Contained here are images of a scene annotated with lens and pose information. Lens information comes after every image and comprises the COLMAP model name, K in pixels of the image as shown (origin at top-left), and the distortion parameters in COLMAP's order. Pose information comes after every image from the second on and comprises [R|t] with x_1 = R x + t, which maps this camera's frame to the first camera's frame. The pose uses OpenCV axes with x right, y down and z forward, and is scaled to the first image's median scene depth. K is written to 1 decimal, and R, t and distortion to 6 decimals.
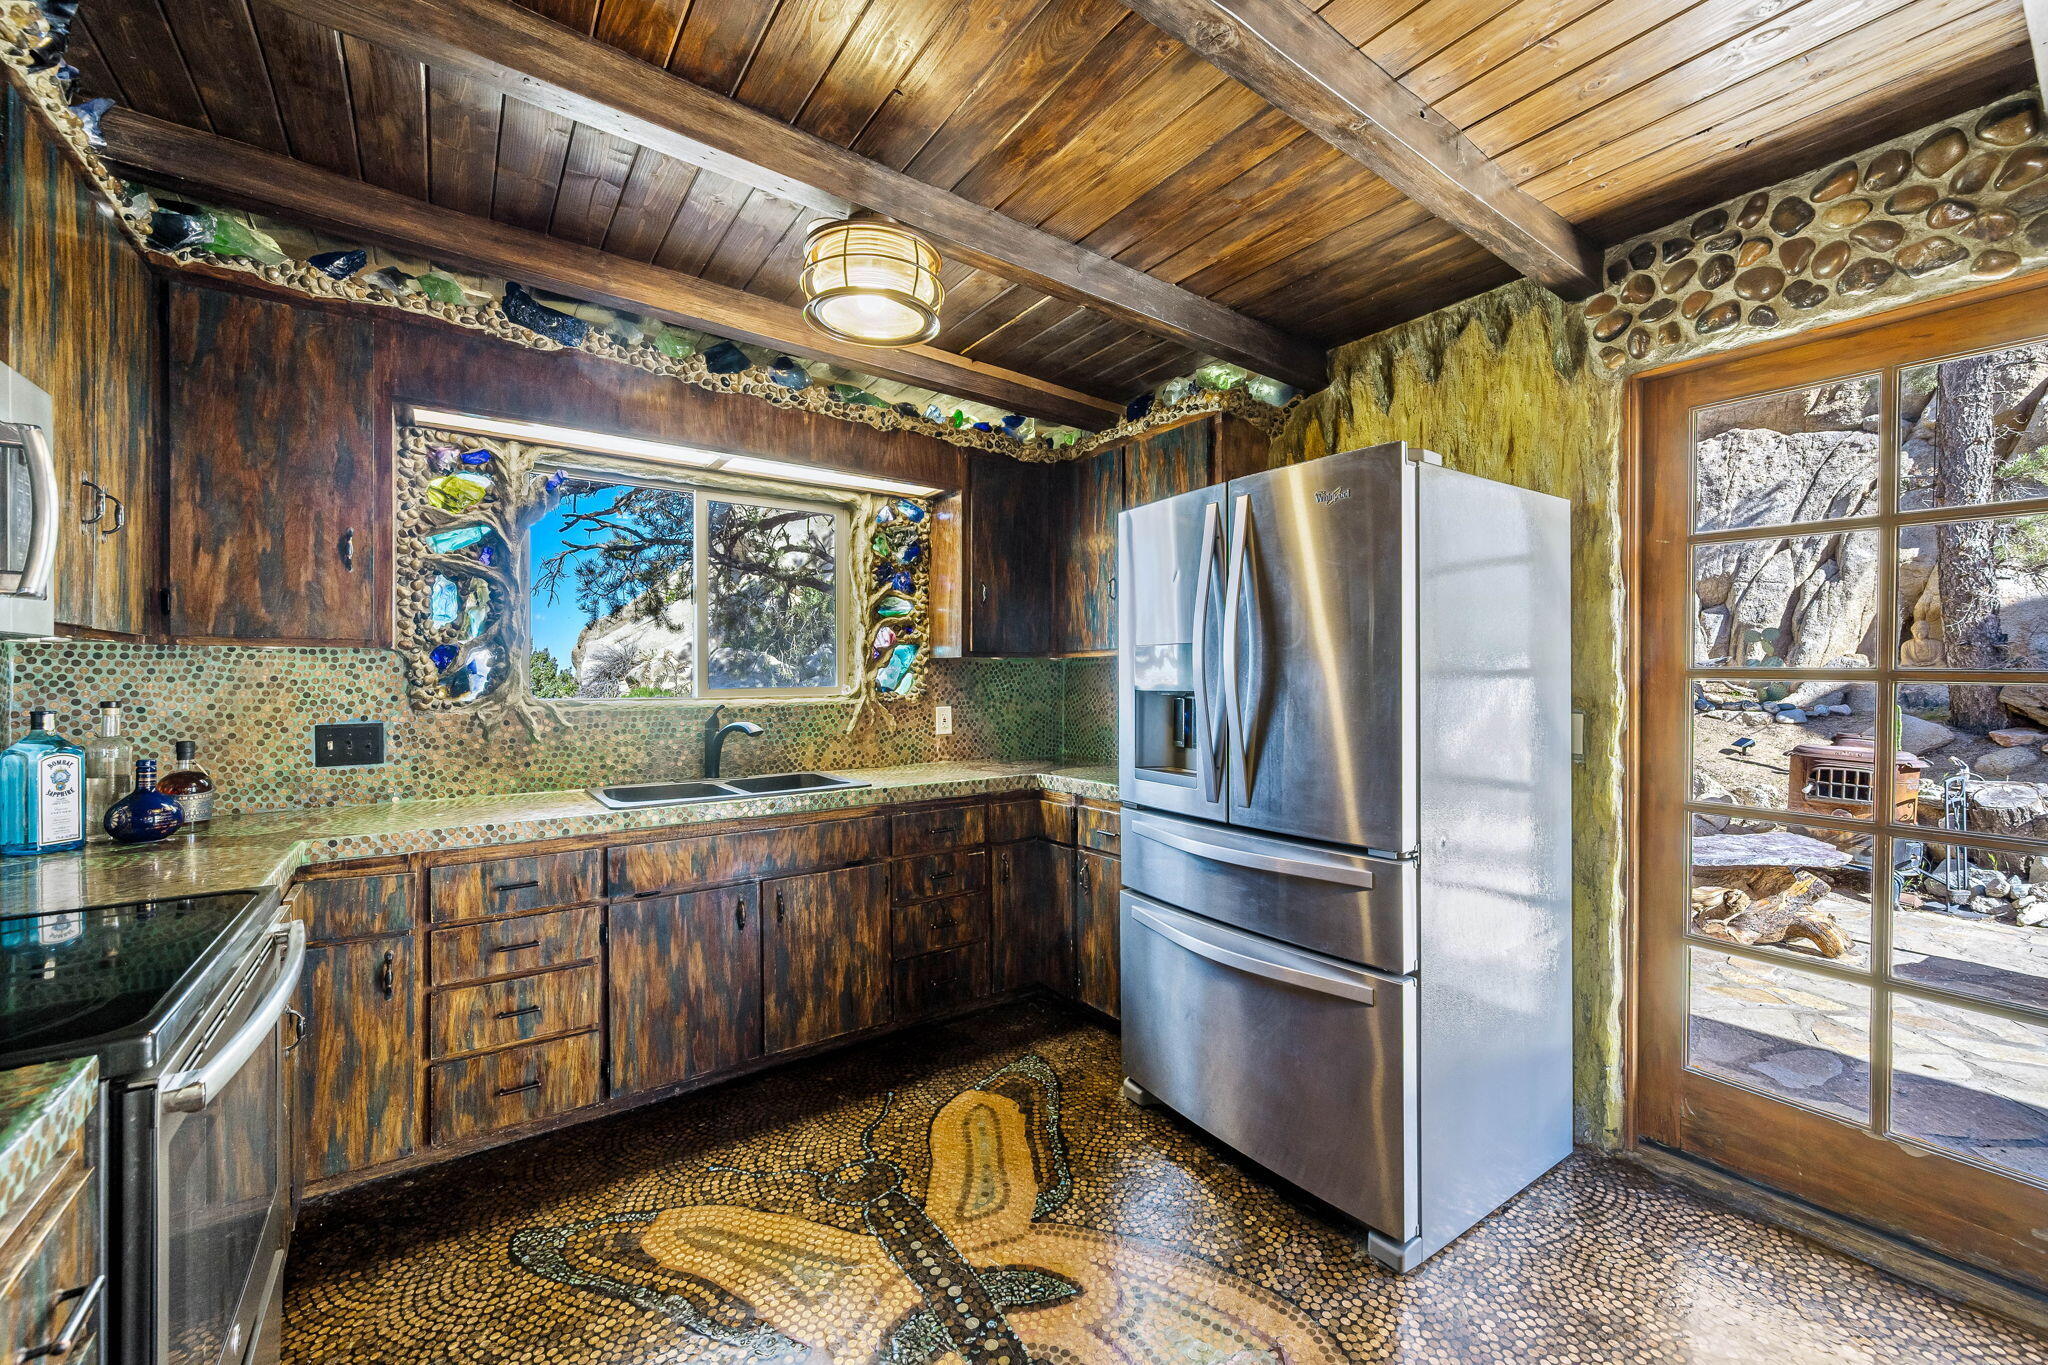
lens RADIAL K [[815.2, 0, 1032.8], [0, 815.2, 668.6], [0, 0, 1]] dist [-0.000236, 0.000199]
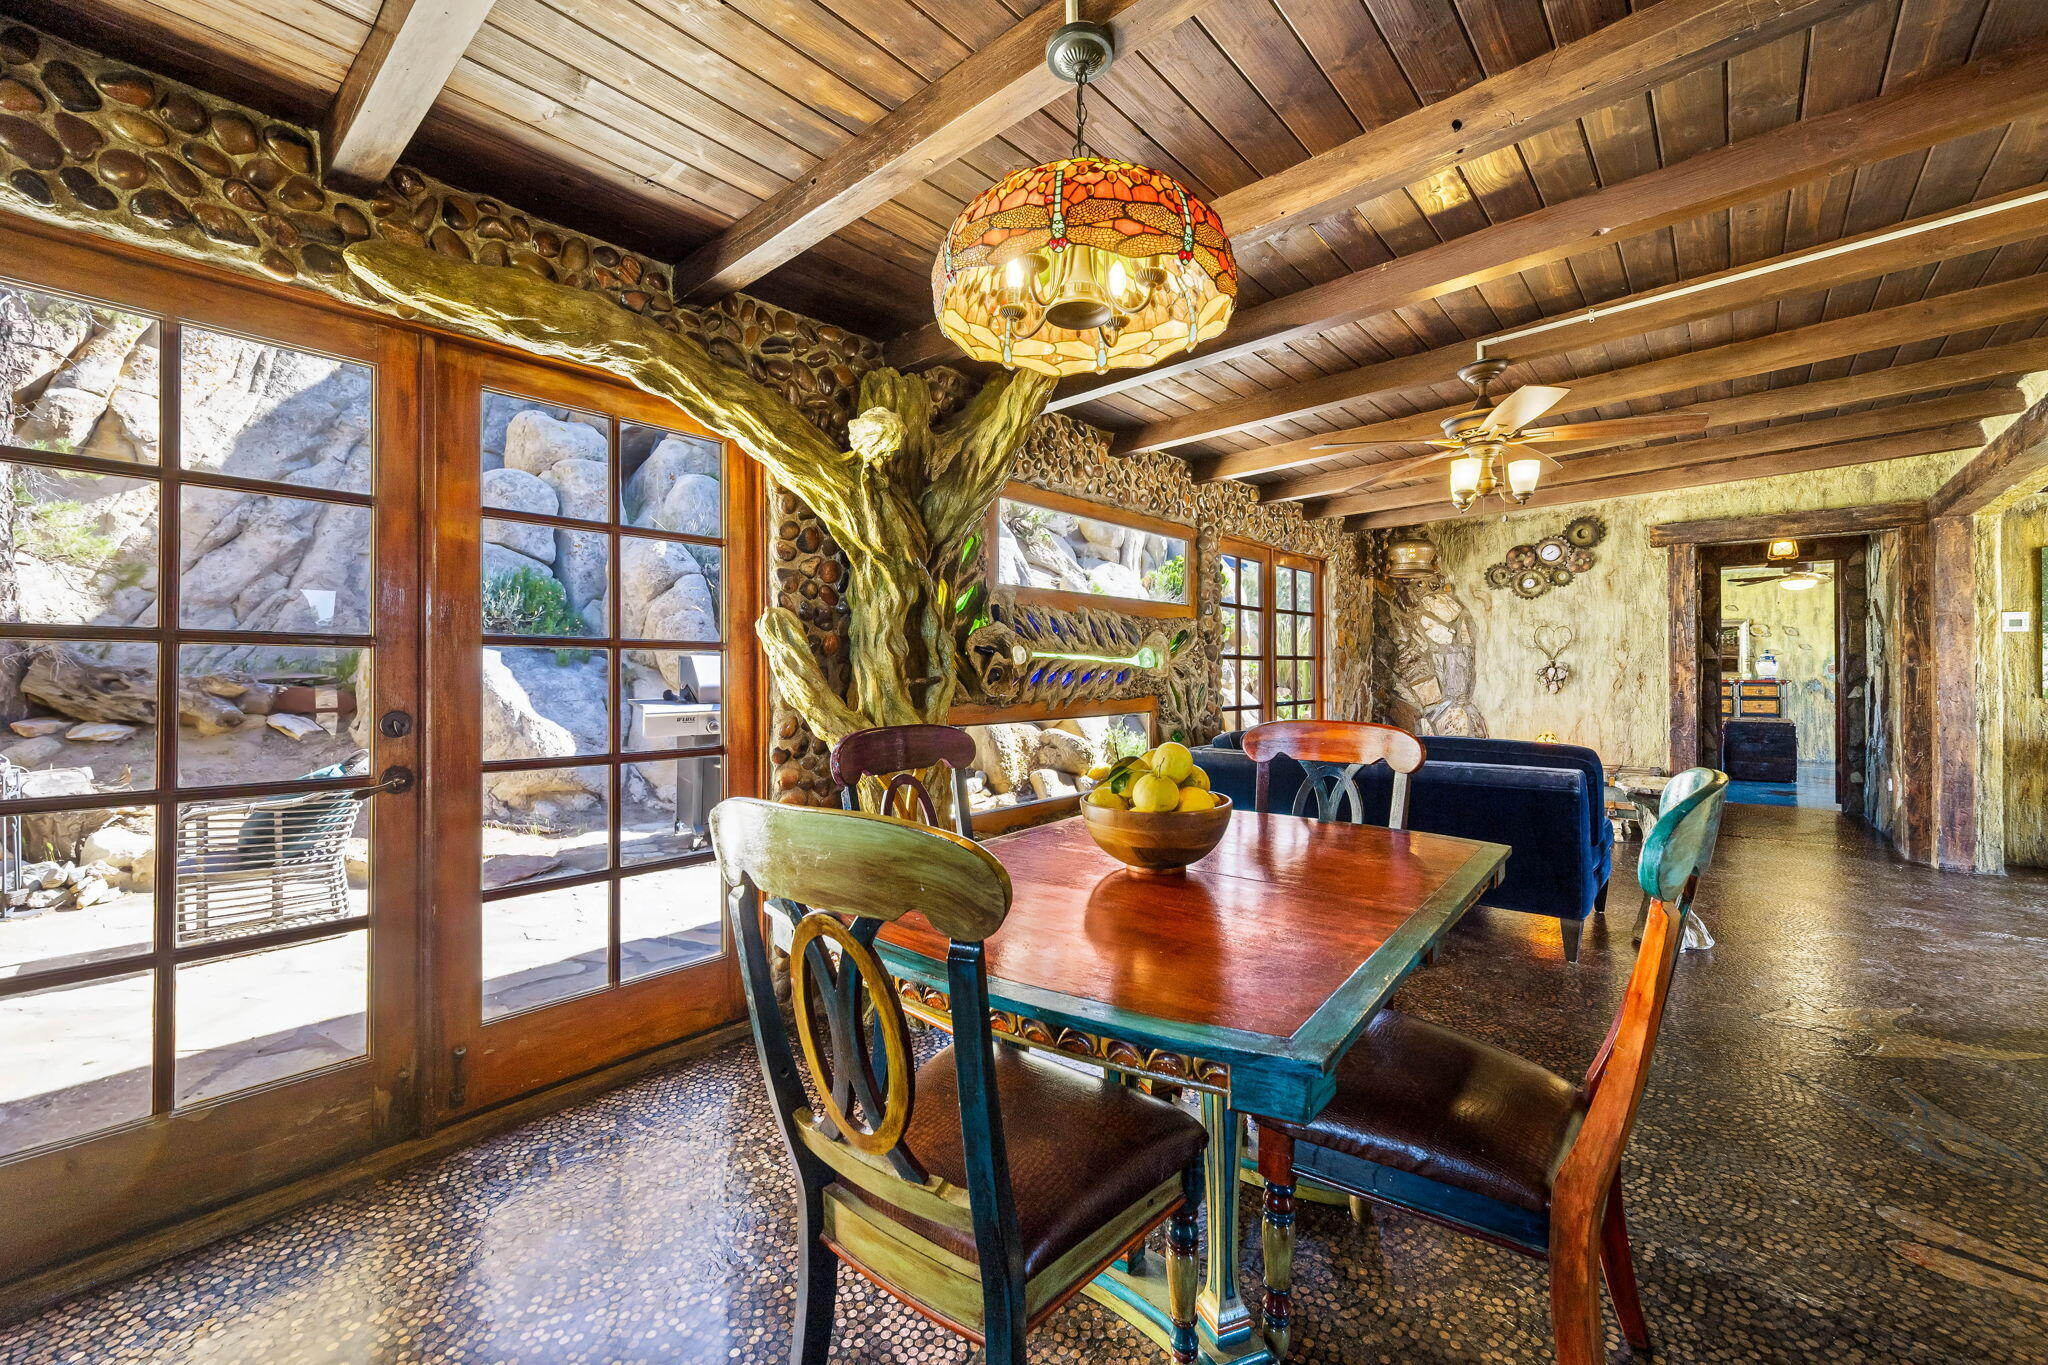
lens RADIAL K [[815.2, 0, 1032.8], [0, 815.2, 668.6], [0, 0, 1]] dist [-0.000236, 0.000199]
pose [[-0.246310, 0.001693, 0.969190, -0.093318], [-0.000031, 0.999998, -0.001755, 0.034186], [-0.969191, -0.000462, -0.246309, 0.182890]]
